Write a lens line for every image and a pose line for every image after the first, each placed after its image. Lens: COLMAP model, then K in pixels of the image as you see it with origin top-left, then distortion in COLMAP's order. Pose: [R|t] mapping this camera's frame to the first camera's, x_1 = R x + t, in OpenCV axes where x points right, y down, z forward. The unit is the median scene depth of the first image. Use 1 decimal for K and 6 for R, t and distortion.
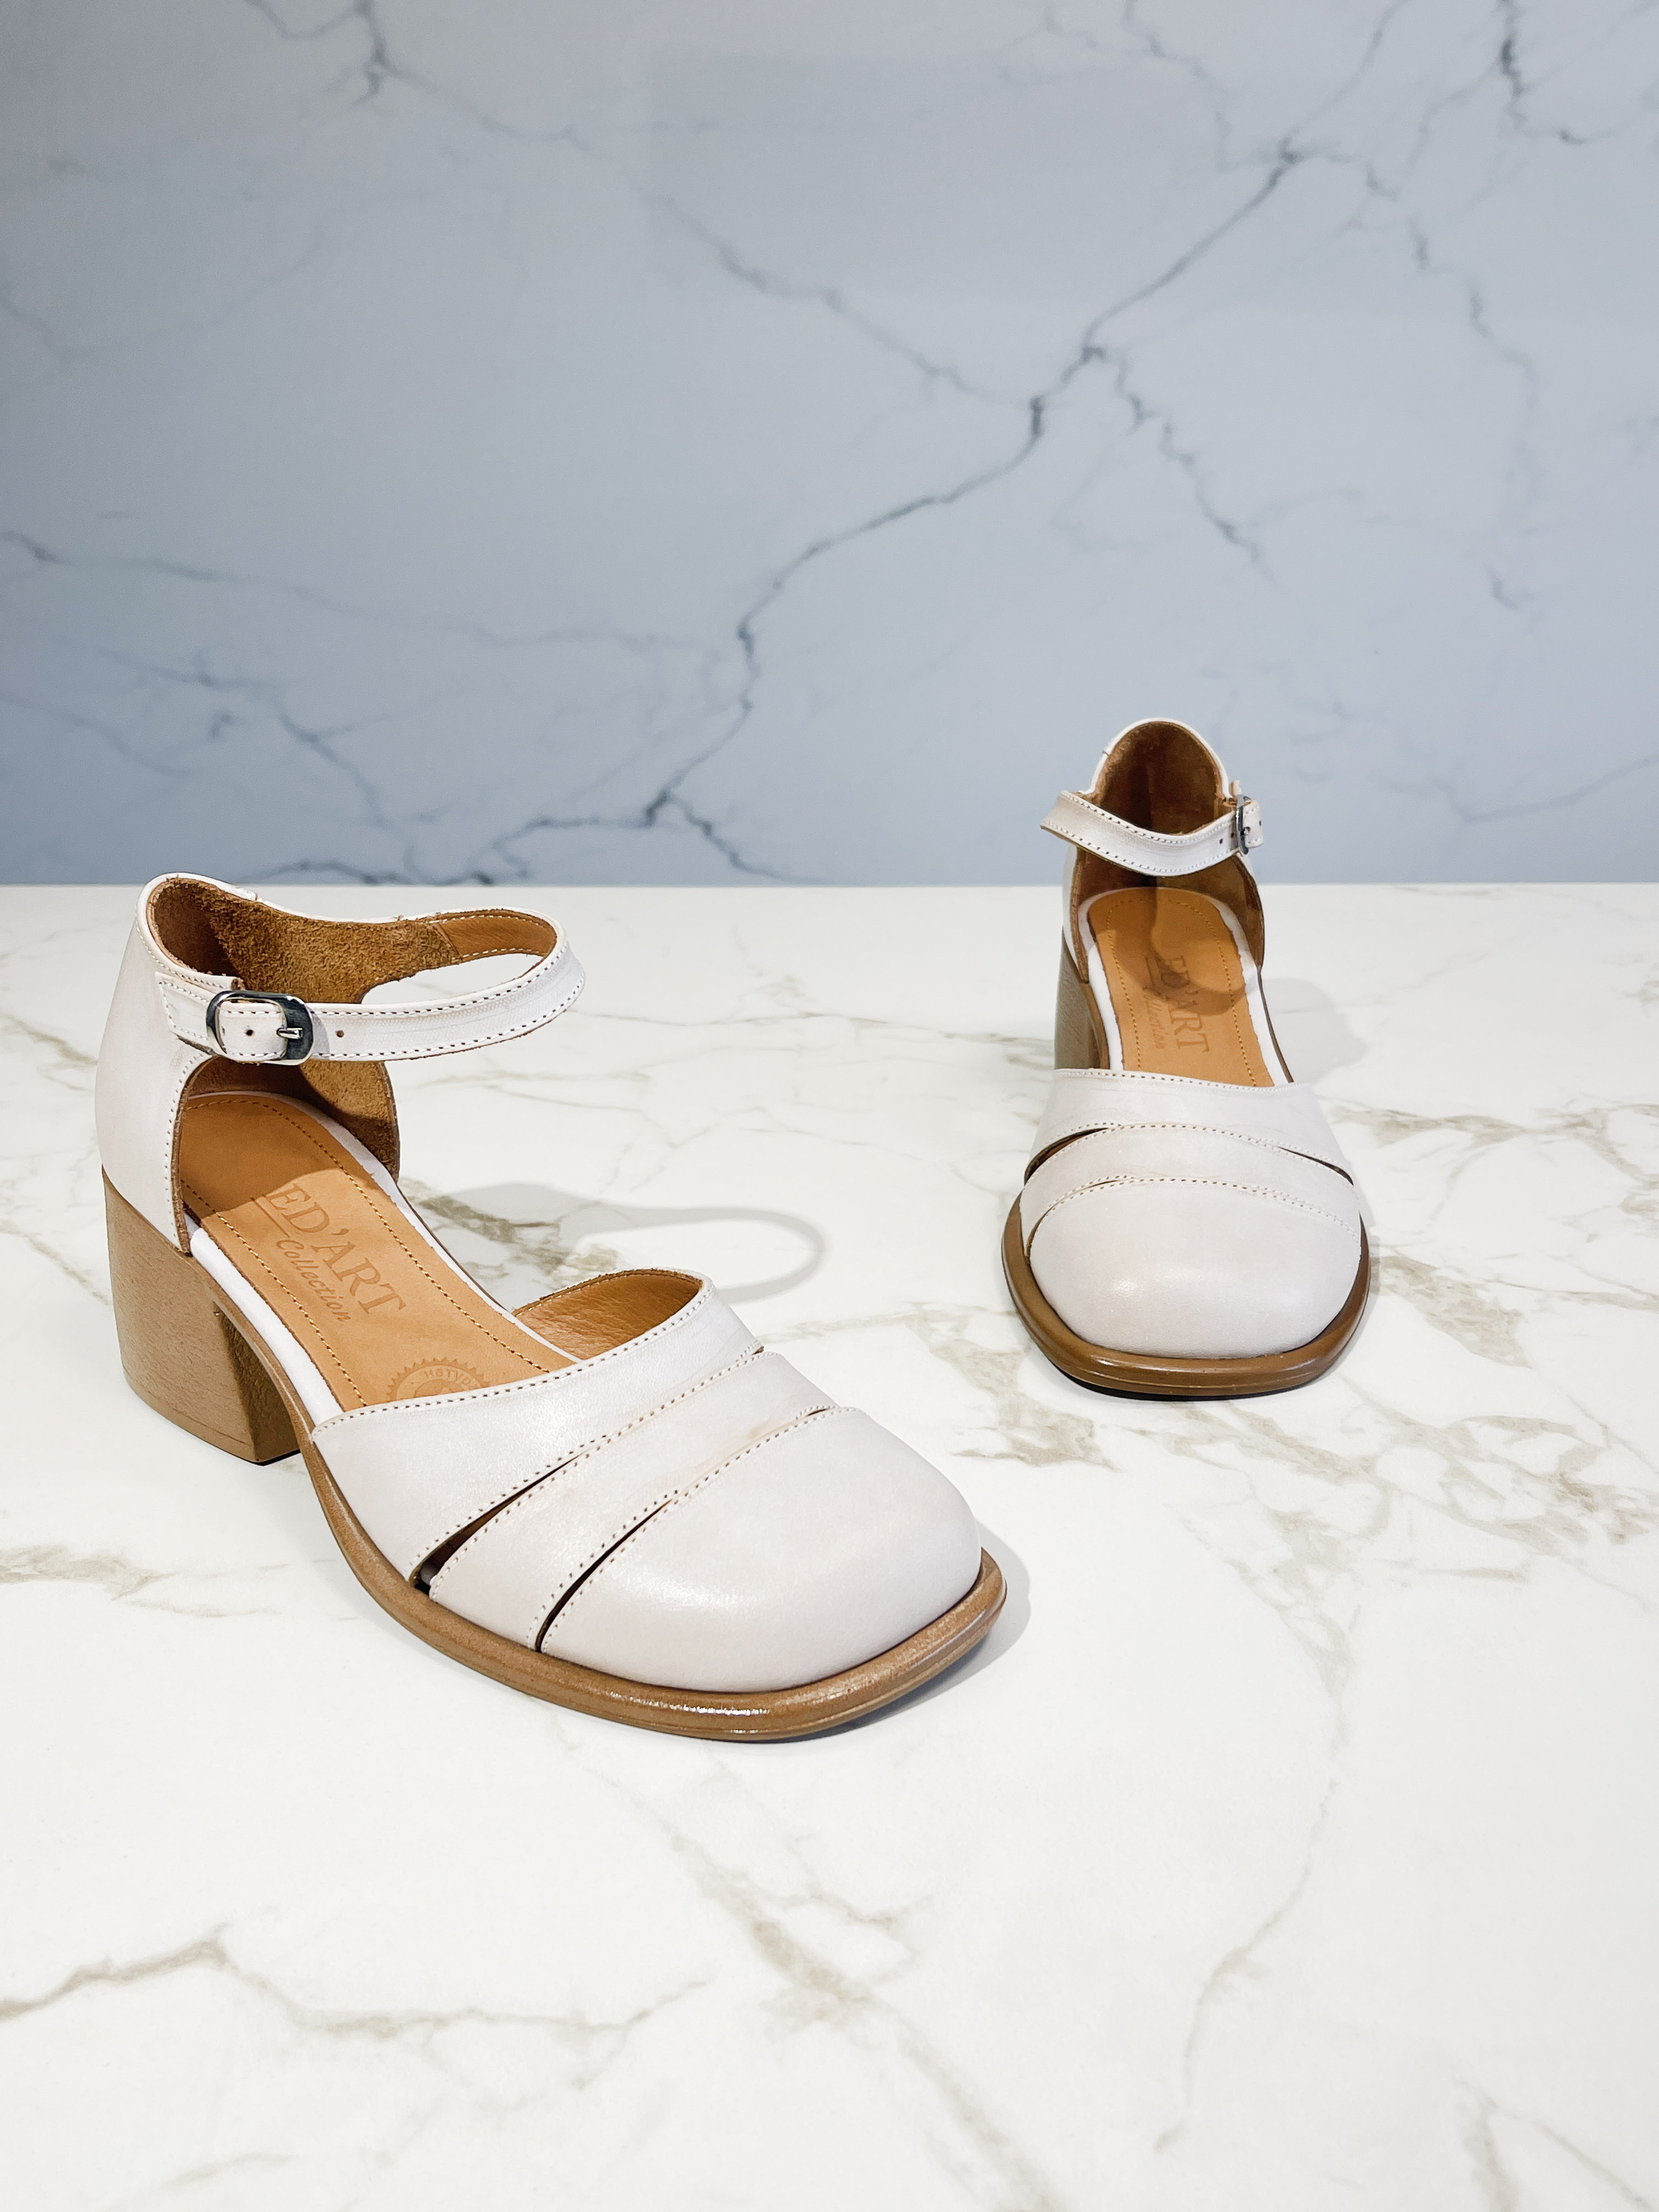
lens RADIAL K [[2139.6, 0, 818.4], [0, 2139.6, 1065.7], [0, 0, 1]] dist [0.012807, 0.000000]
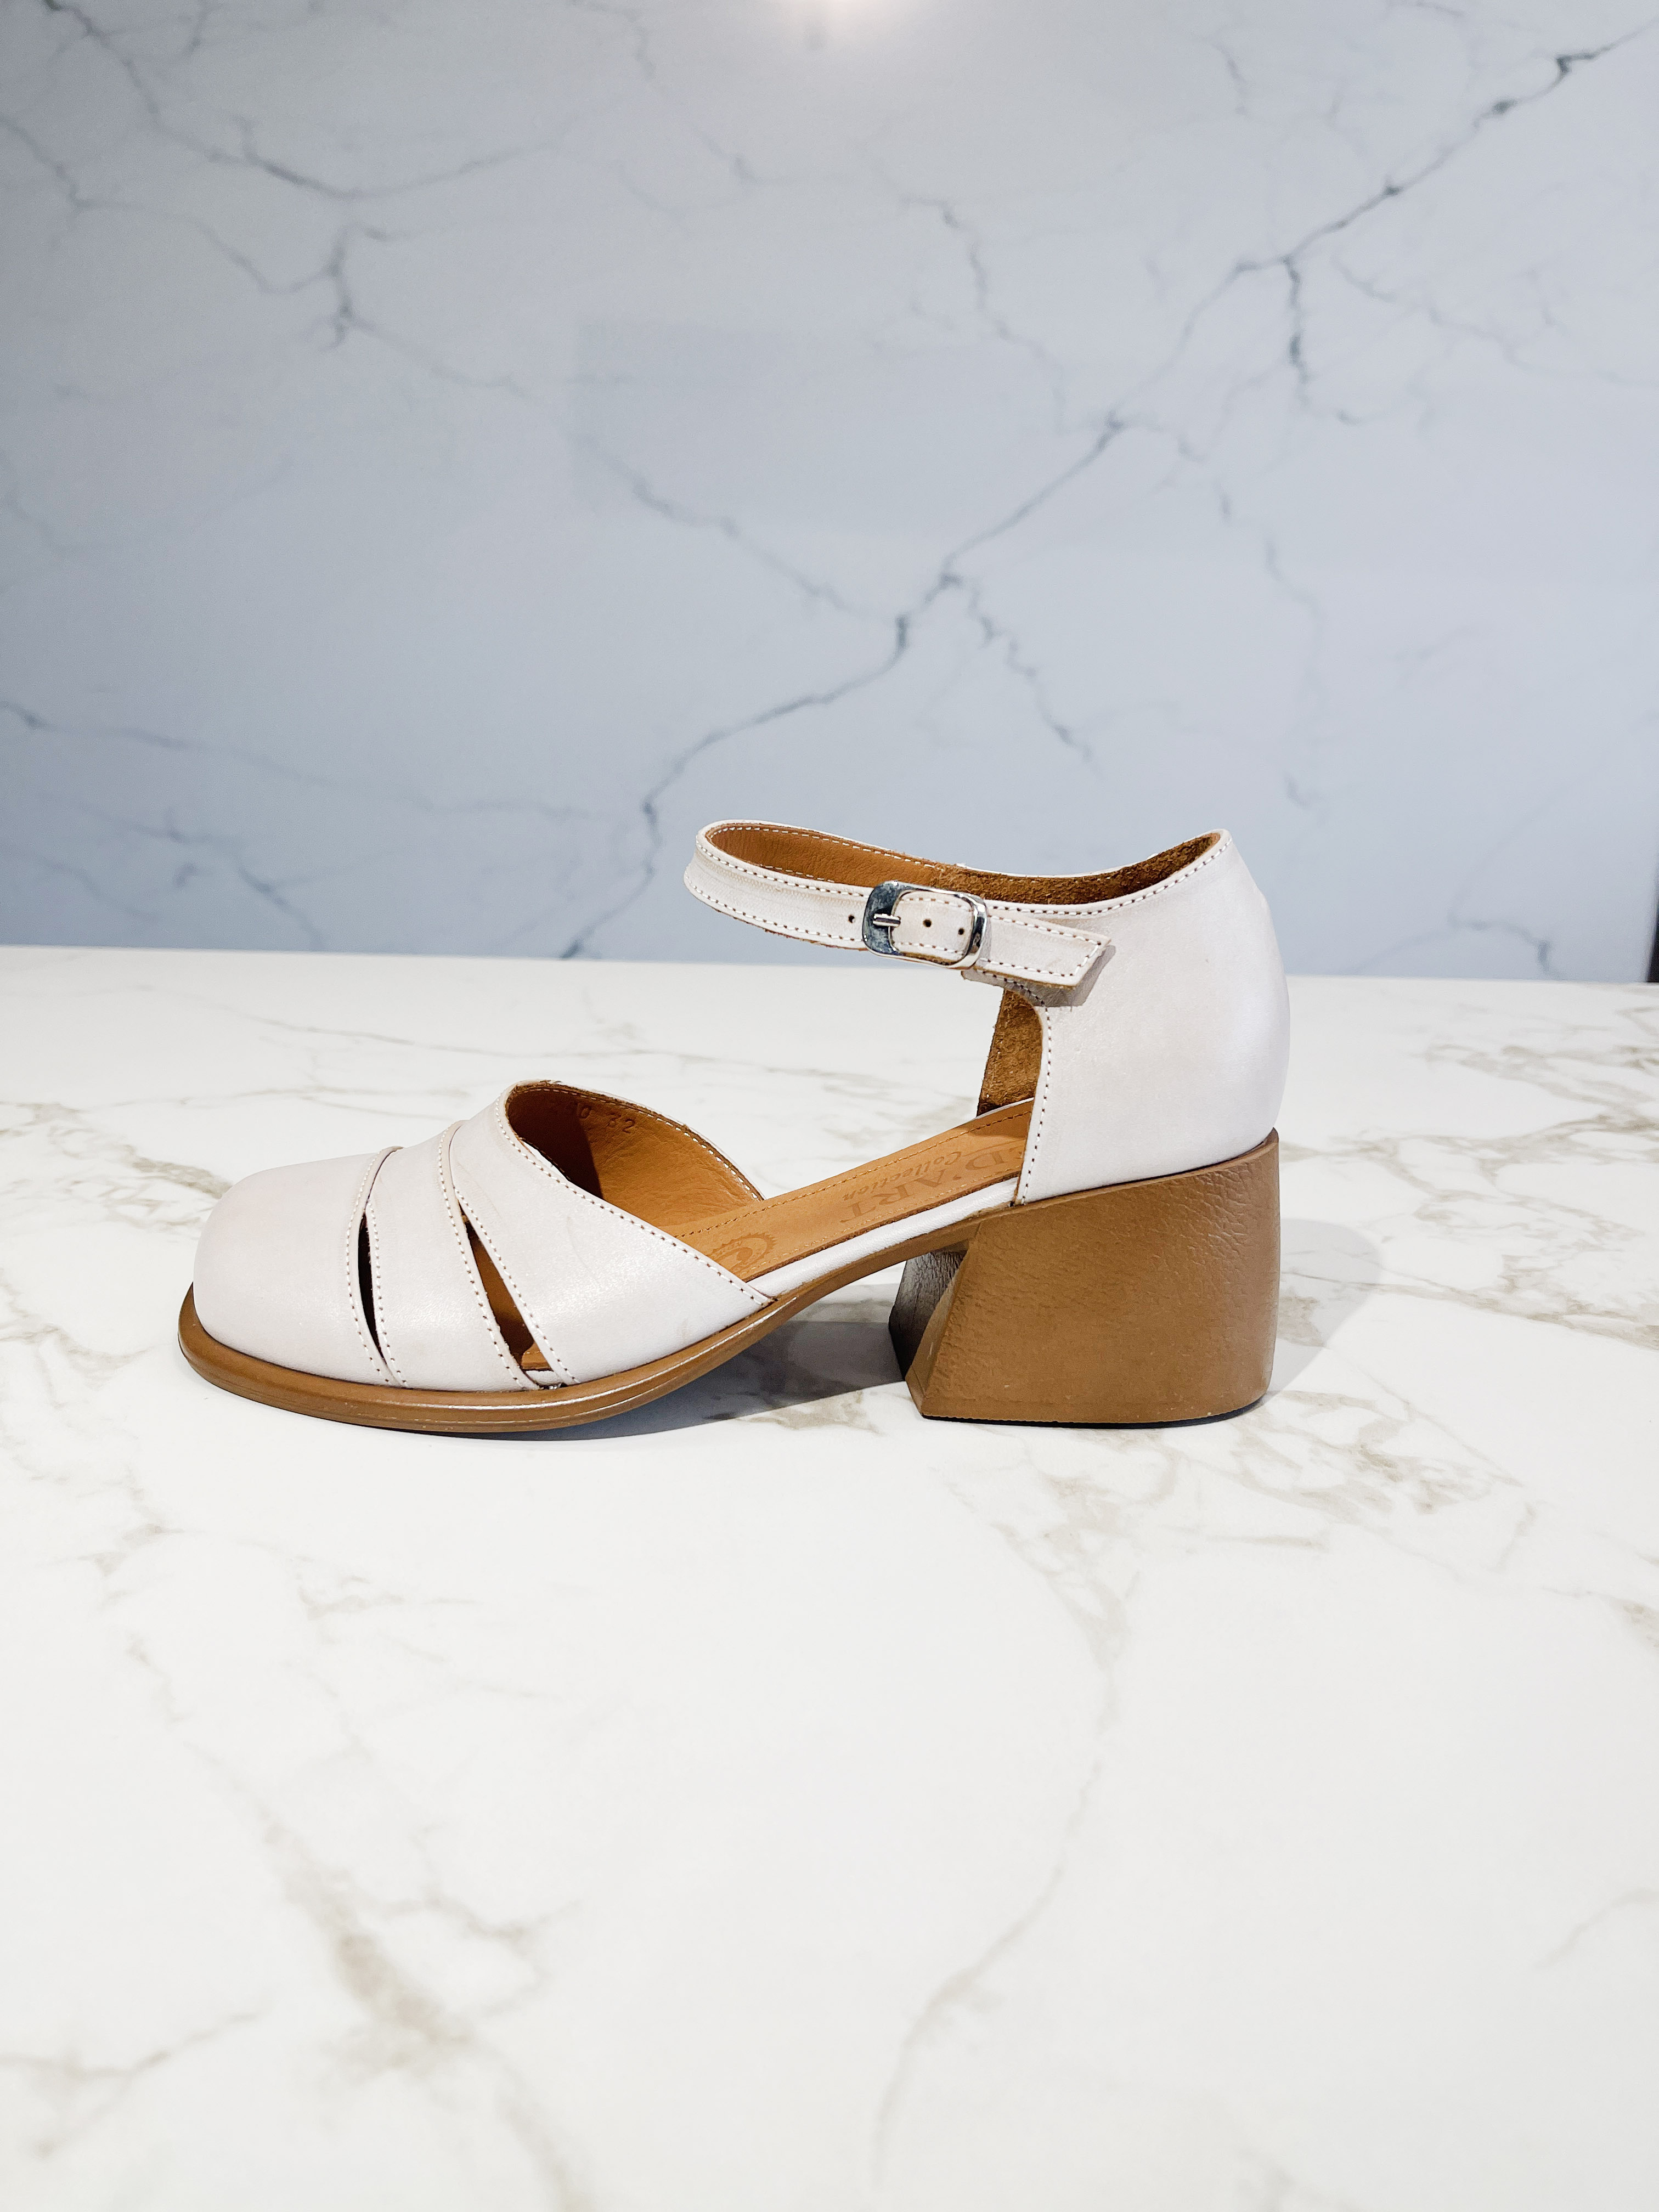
lens RADIAL K [[1734.1, 0, 823.0], [0, 1734.1, 1114.2], [0, 0, 1]] dist [0.024885, -0.040118]
pose [[0.998771, 0.024046, 0.043350, 0.072727], [-0.020682, 0.996859, -0.076448, 0.100862], [-0.045052, 0.075457, 0.996131, 0.233874]]
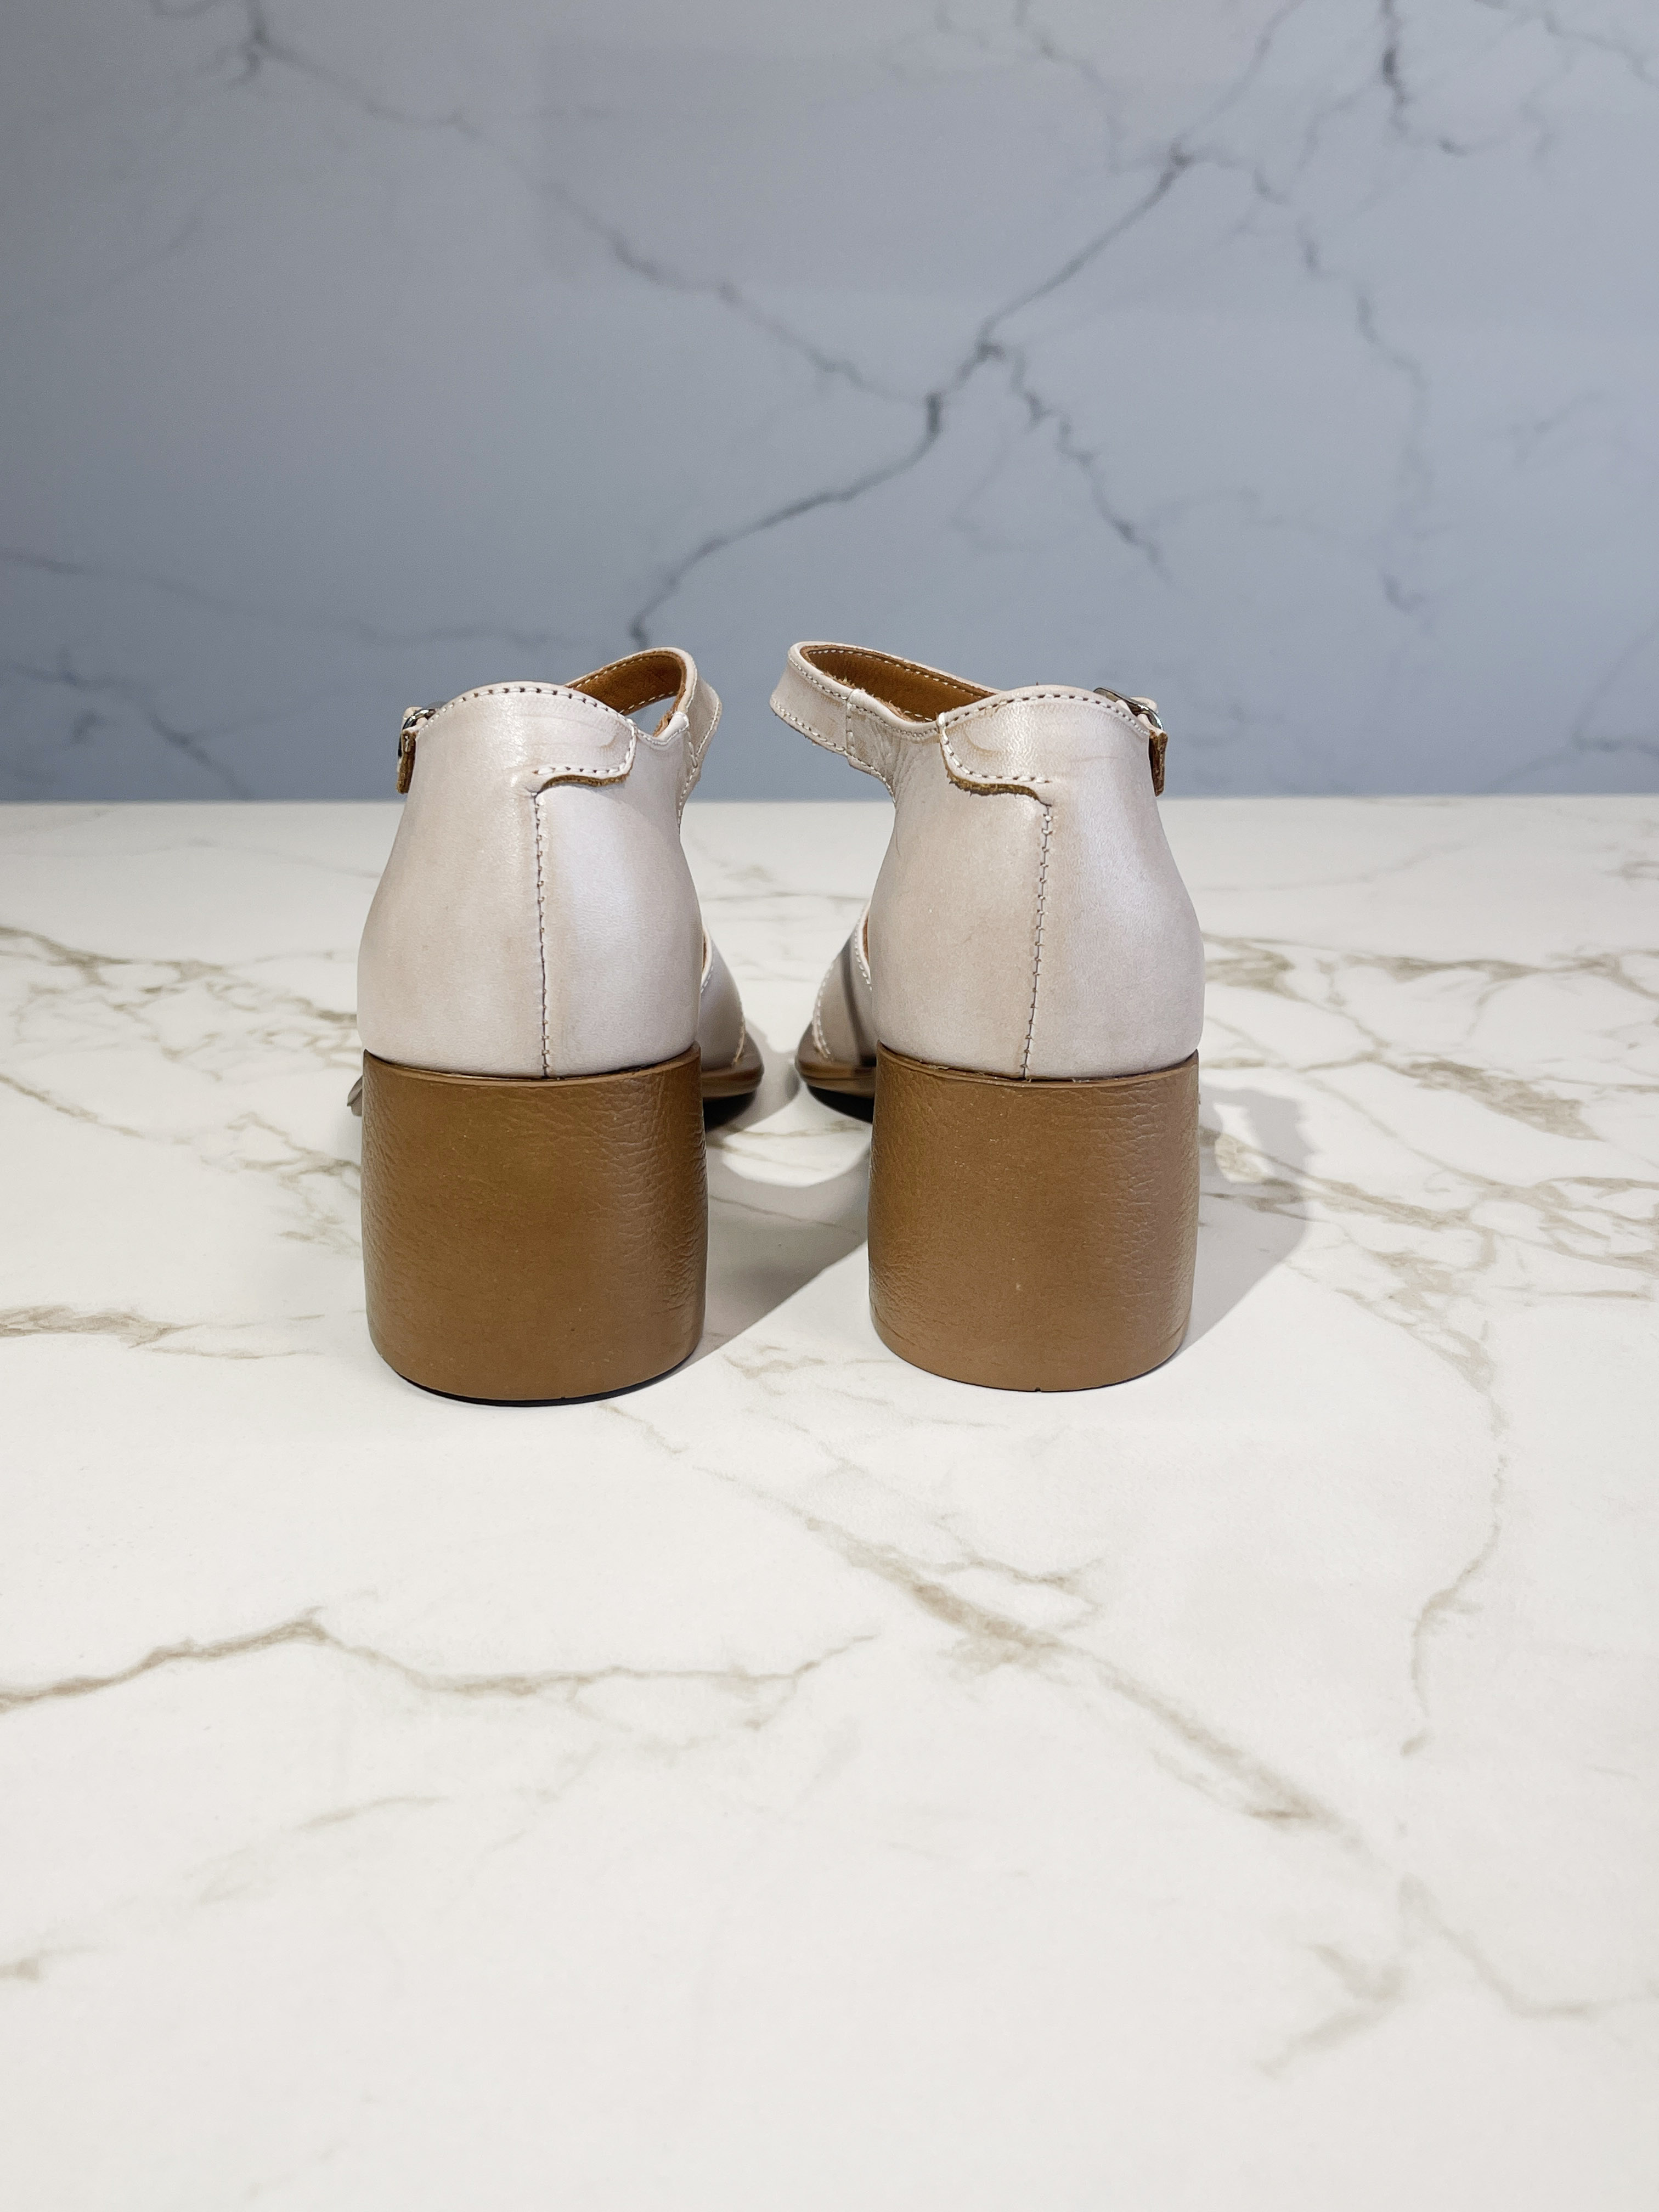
lens RADIAL K [[2139.6, 0, 828.1], [0, 2139.6, 1136.2], [0, 0, 1]] dist [0.012807, 0.000000]
pose [[0.996793, -0.011779, 0.079148, -0.090872], [0.013387, 0.999714, -0.019819, 0.153001], [-0.078892, 0.020815, 0.996666, 0.067190]]
